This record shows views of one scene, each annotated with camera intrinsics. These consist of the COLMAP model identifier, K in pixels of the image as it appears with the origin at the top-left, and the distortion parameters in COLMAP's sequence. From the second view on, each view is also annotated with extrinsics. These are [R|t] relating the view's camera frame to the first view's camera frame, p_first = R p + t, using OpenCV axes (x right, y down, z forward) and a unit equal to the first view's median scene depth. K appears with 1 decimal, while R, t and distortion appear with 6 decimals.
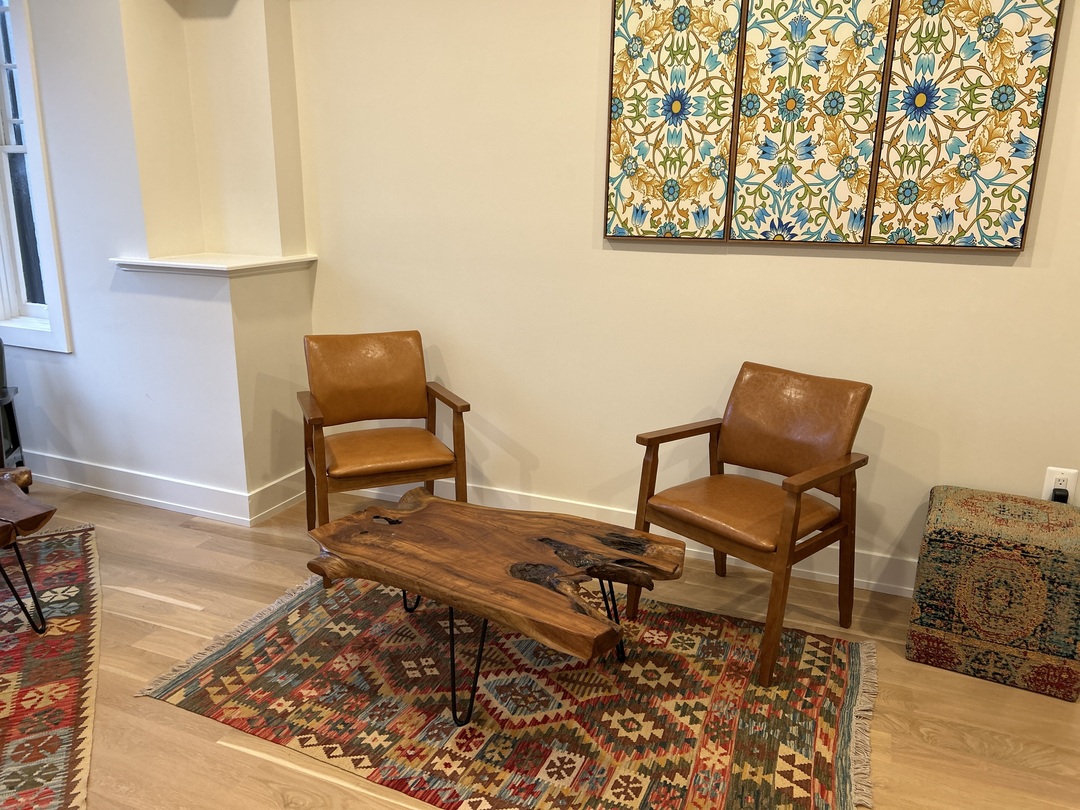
lens RADIAL K [[825.3, 0, 540.0], [0, 825.3, 405.0], [0, 0, 1]] dist [0.070850, -0.073262]
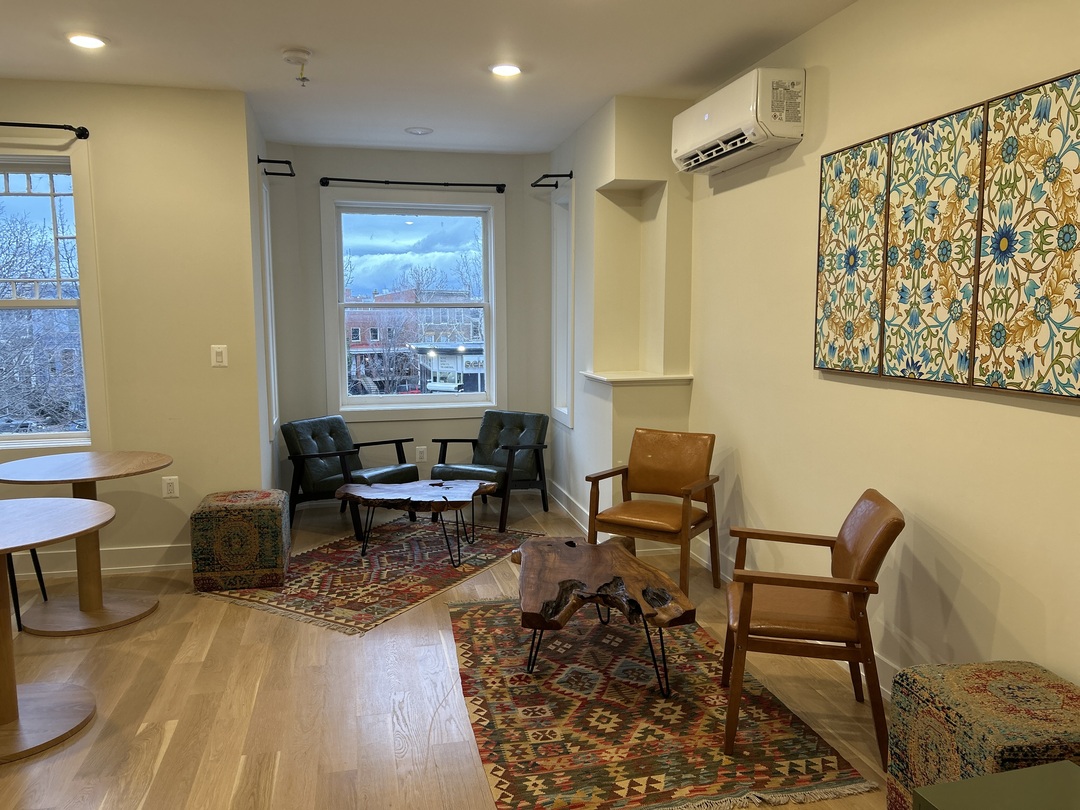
lens RADIAL K [[825.3, 0, 540.0], [0, 825.3, 405.0], [0, 0, 1]] dist [0.070850, -0.073262]
pose [[0.576312, 0.076886, -0.813605, 0.918644], [-0.200188, 0.978515, -0.049332, -0.021504], [0.792332, 0.191304, 0.579321, 0.035289]]
